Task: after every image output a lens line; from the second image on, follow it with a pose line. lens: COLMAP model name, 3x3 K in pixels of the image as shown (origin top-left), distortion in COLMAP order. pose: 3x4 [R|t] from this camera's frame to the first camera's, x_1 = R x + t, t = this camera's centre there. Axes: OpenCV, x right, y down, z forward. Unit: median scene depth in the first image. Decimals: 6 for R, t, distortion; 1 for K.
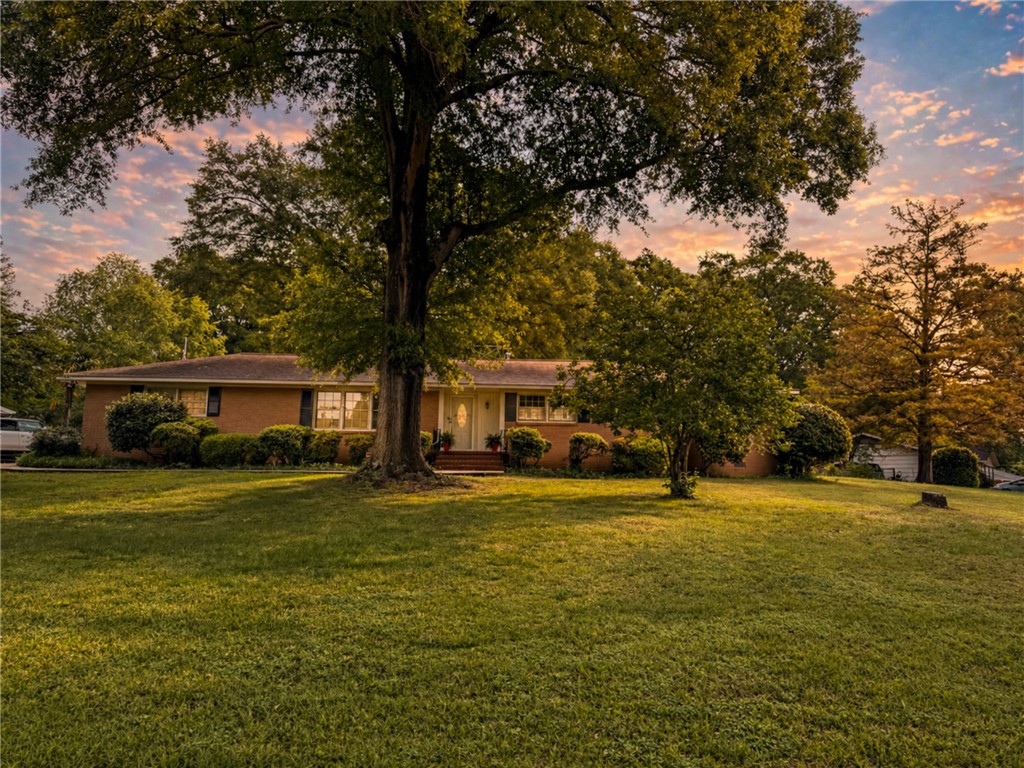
lens RADIAL K [[741.4, 0, 514.4], [0, 741.4, 399.0], [0, 0, 1]] dist [0.001488, -0.005443]
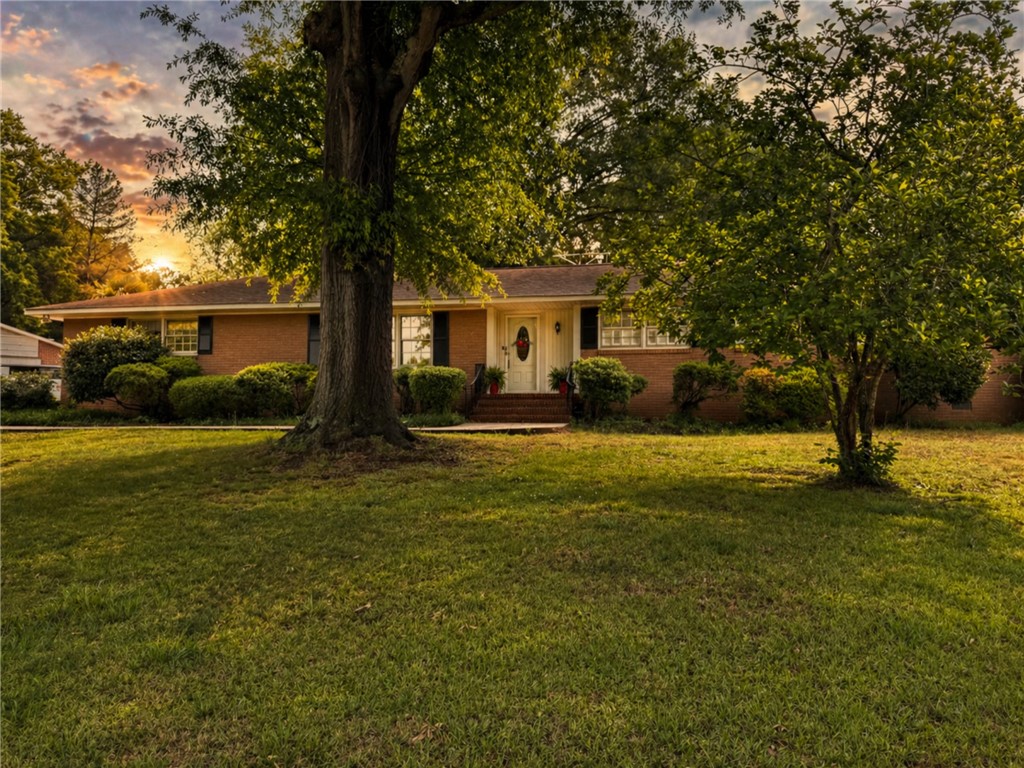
lens RADIAL K [[708.7, 0, 512.0], [0, 708.7, 384.0], [0, 0, 1]] dist [0.002373, -0.000045]
pose [[0.971064, -0.020440, -0.237941, 0.087295], [0.036518, 0.997322, 0.063361, 0.020345], [0.236009, -0.070217, 0.969211, 0.379660]]
